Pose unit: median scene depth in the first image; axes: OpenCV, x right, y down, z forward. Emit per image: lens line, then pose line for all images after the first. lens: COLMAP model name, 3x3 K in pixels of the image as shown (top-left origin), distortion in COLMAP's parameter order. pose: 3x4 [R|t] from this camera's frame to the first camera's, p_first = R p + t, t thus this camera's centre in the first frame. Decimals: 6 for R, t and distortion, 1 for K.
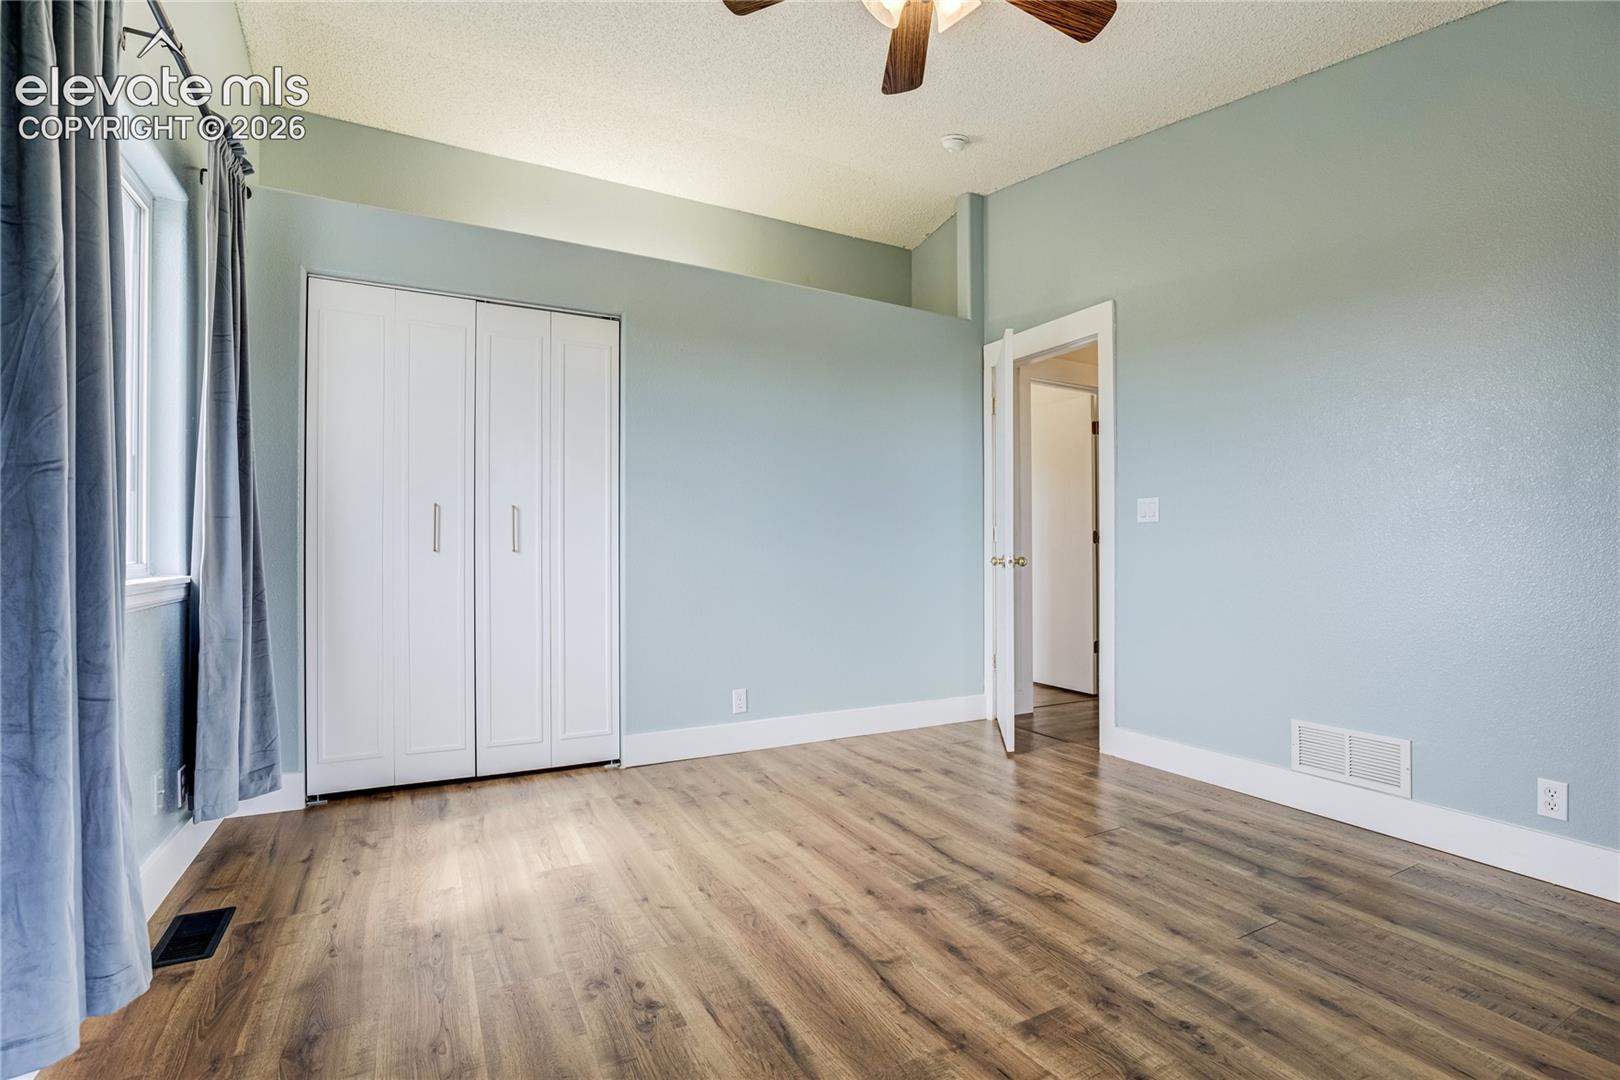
lens RADIAL K [[758.8, 0, 811.3], [0, 758.8, 545.6], [0, 0, 1]] dist [-0.011014, 0.000409]
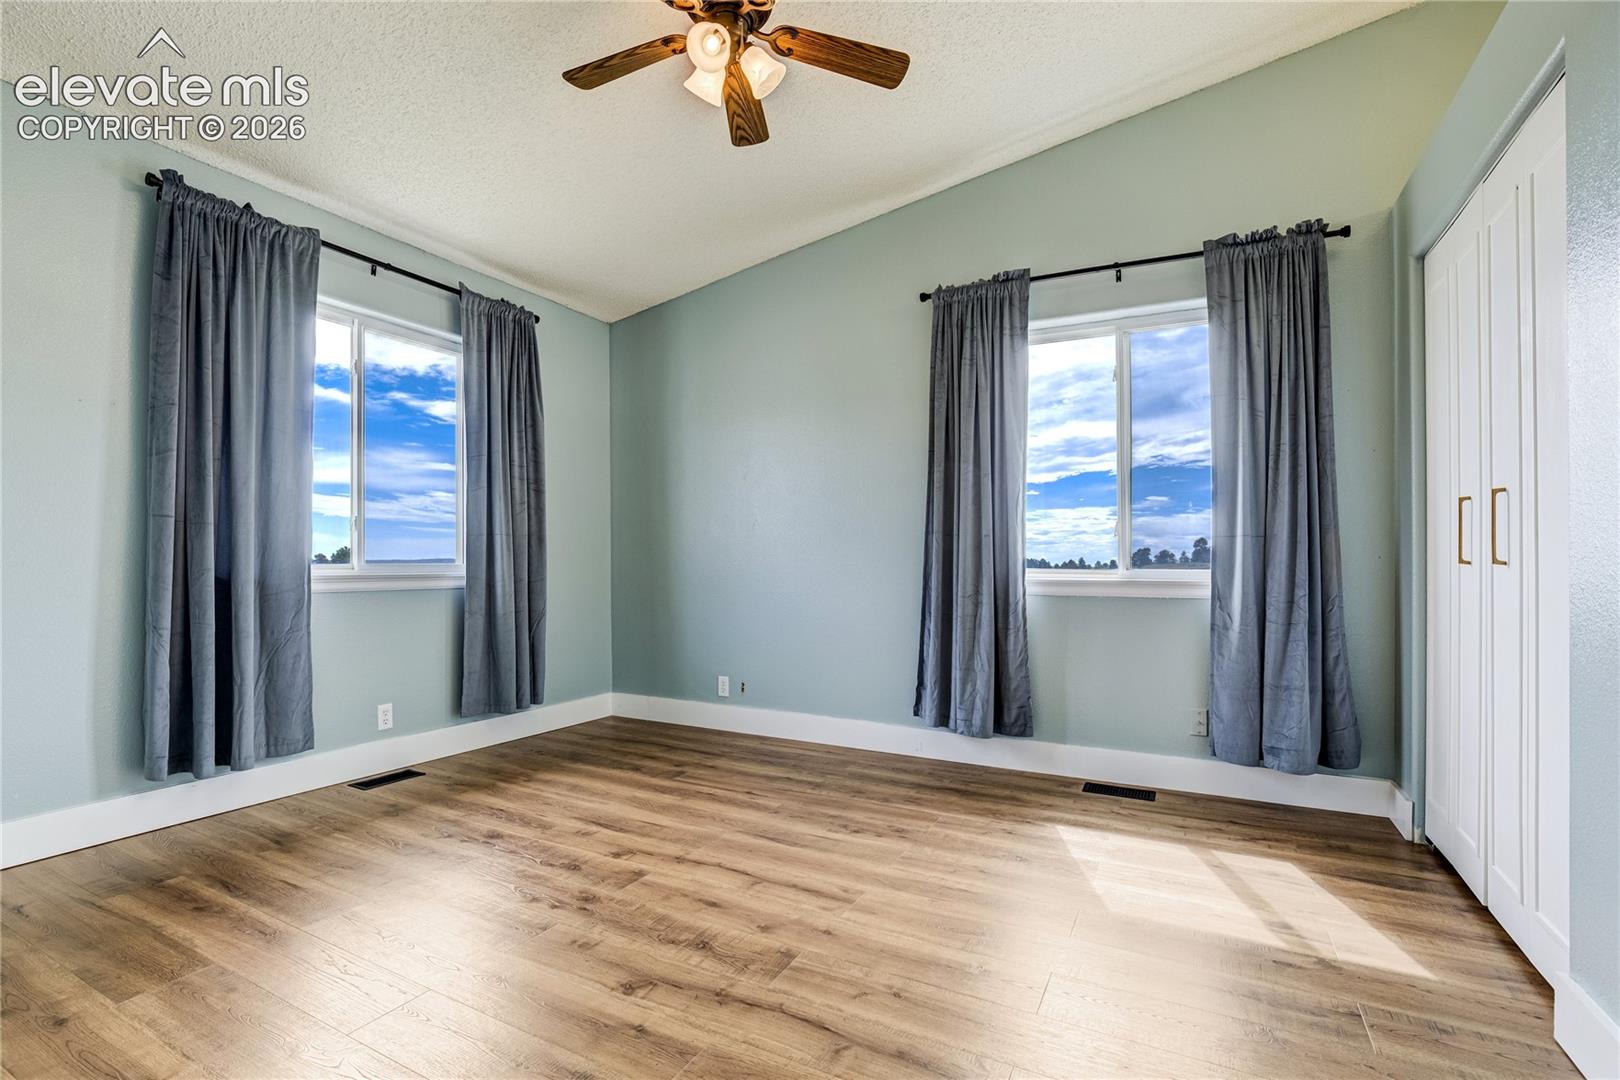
lens RADIAL K [[758.8, 0, 810.6], [0, 758.8, 553.5], [0, 0, 1]] dist [-0.011014, 0.000409]
pose [[-0.833083, -0.015447, -0.552933, 0.690323], [-0.006905, 0.999823, -0.017529, 0.016445], [0.553105, -0.010785, -0.833041, 1.991914]]
